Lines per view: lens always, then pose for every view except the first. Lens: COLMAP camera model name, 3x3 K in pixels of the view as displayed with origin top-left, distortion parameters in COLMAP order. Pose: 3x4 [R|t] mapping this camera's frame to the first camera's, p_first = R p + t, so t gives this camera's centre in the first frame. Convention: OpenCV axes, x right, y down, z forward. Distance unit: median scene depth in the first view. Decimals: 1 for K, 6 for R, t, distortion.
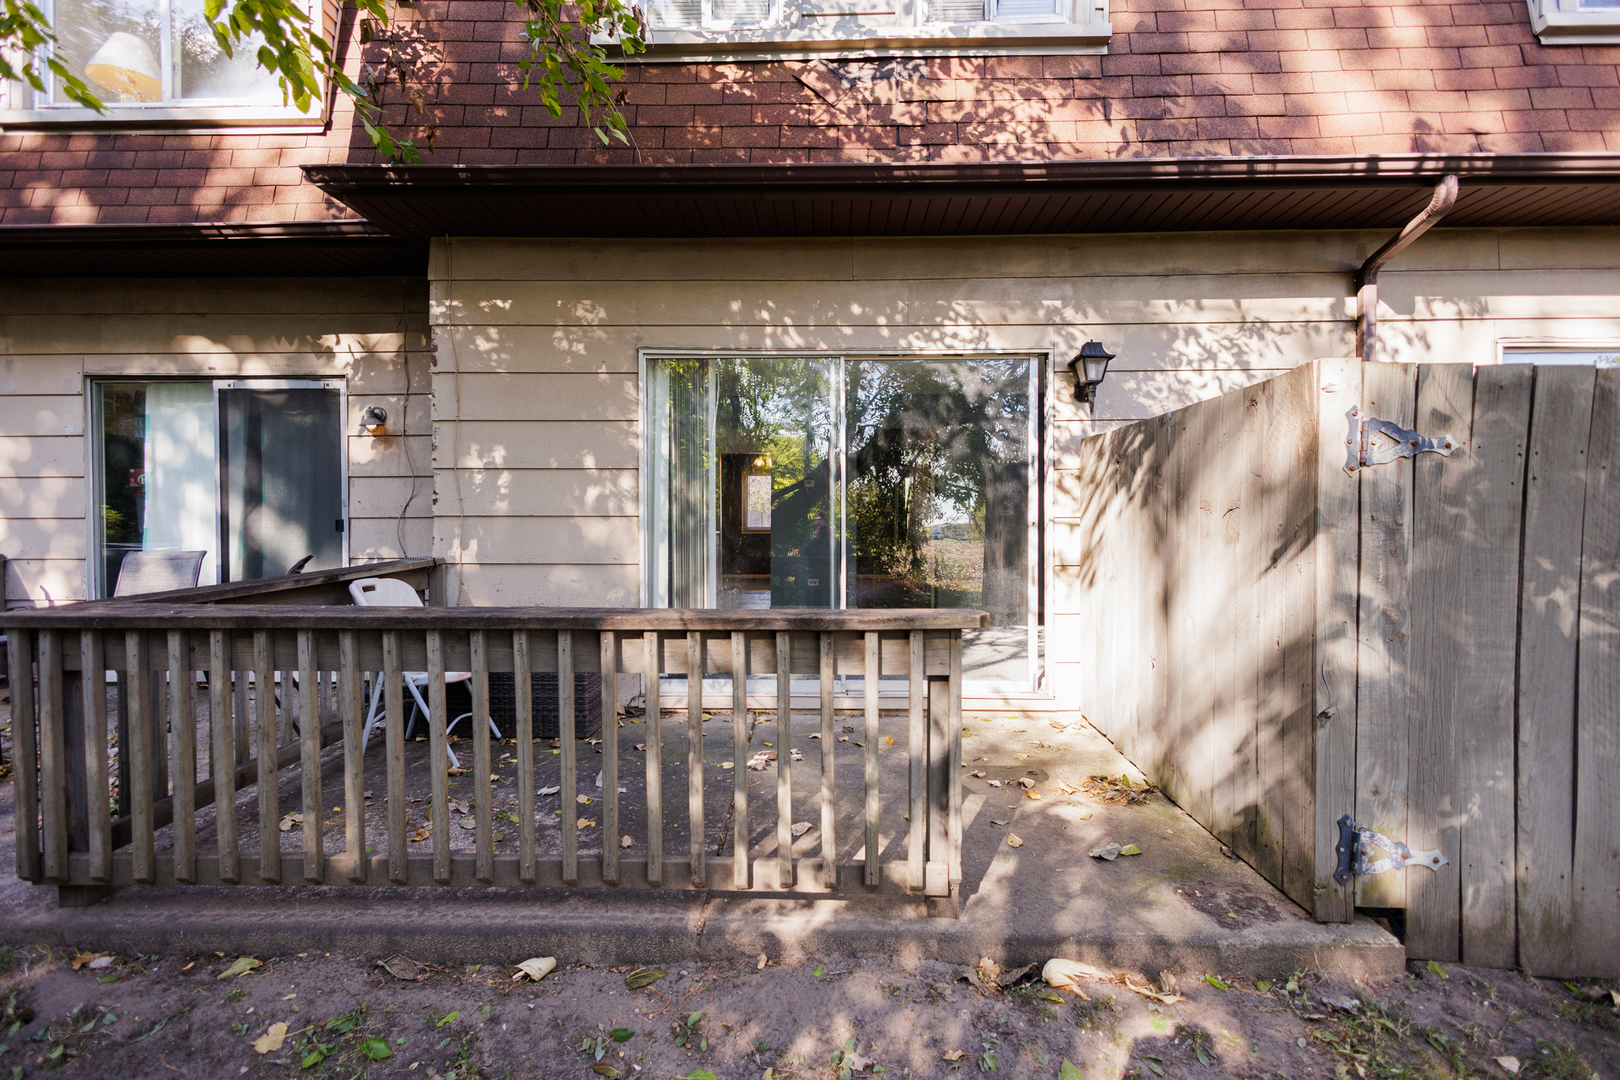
lens RADIAL K [[748.6, 0, 810.1], [0, 748.6, 545.0], [0, 0, 1]] dist [0.002839, -0.000354]
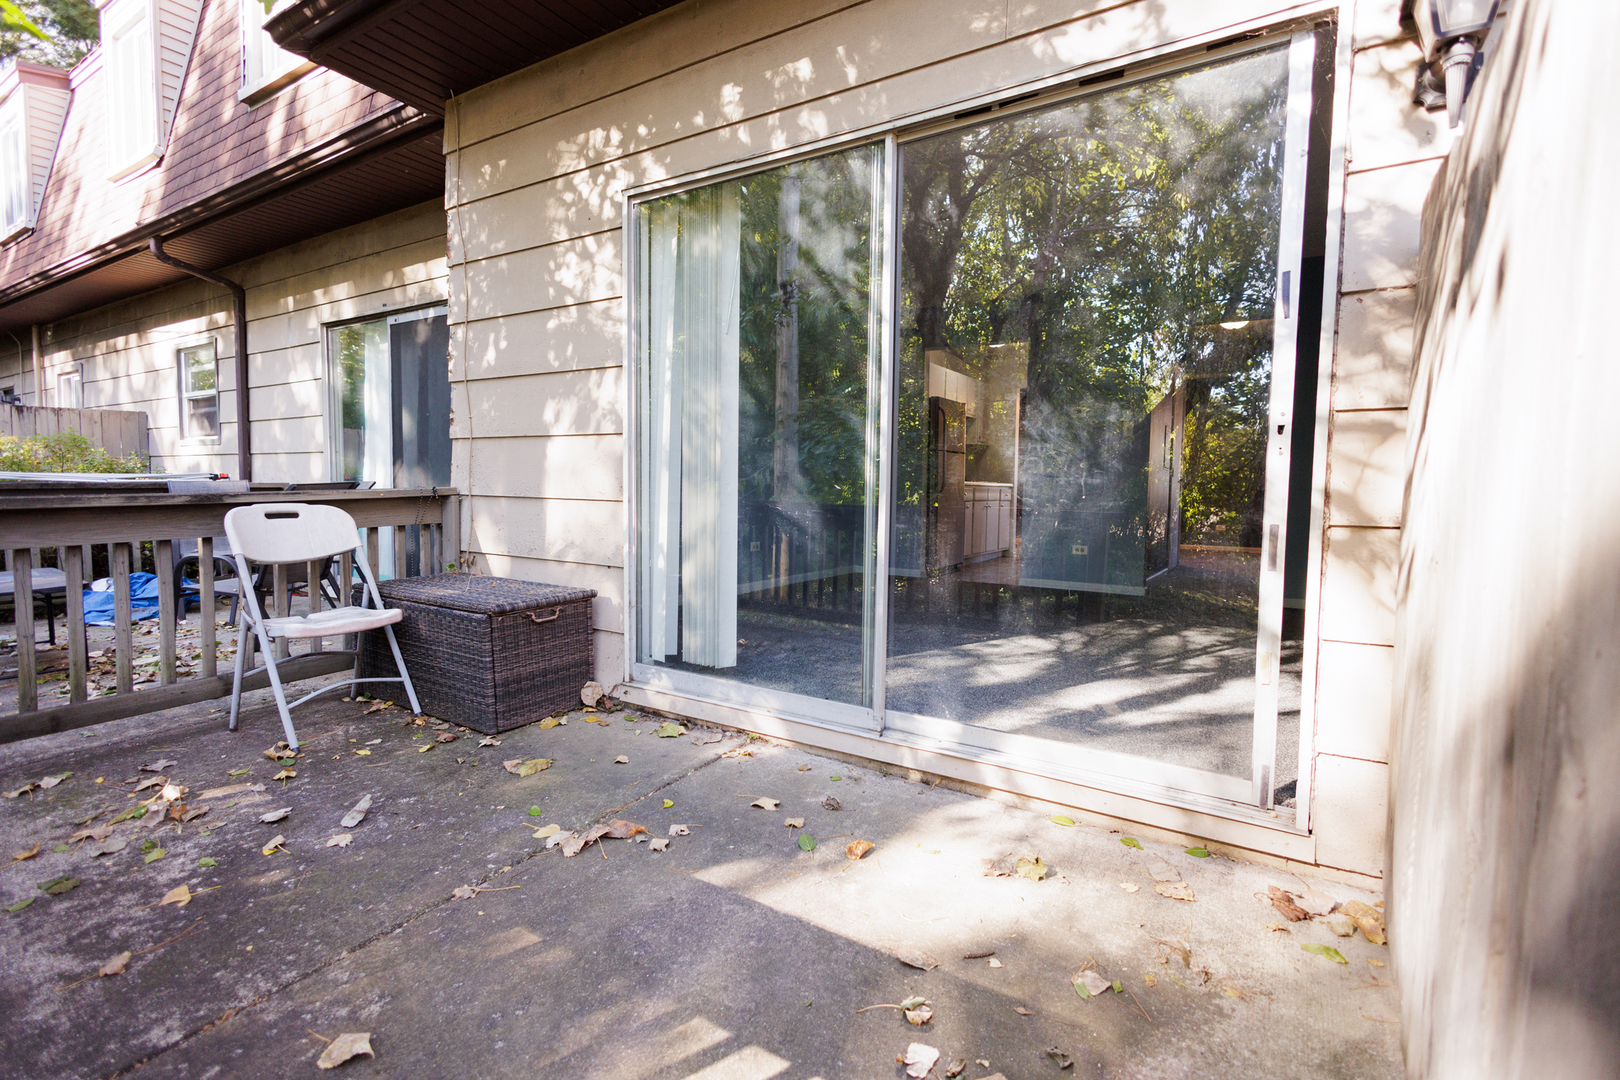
lens RADIAL K [[748.6, 0, 811.3], [0, 748.6, 530.9], [0, 0, 1]] dist [0.002839, -0.000354]
pose [[0.857387, 0.044107, -0.512779, 0.293026], [-0.026619, 0.998788, 0.041403, 0.021020], [0.513983, -0.021849, 0.857522, 0.486444]]
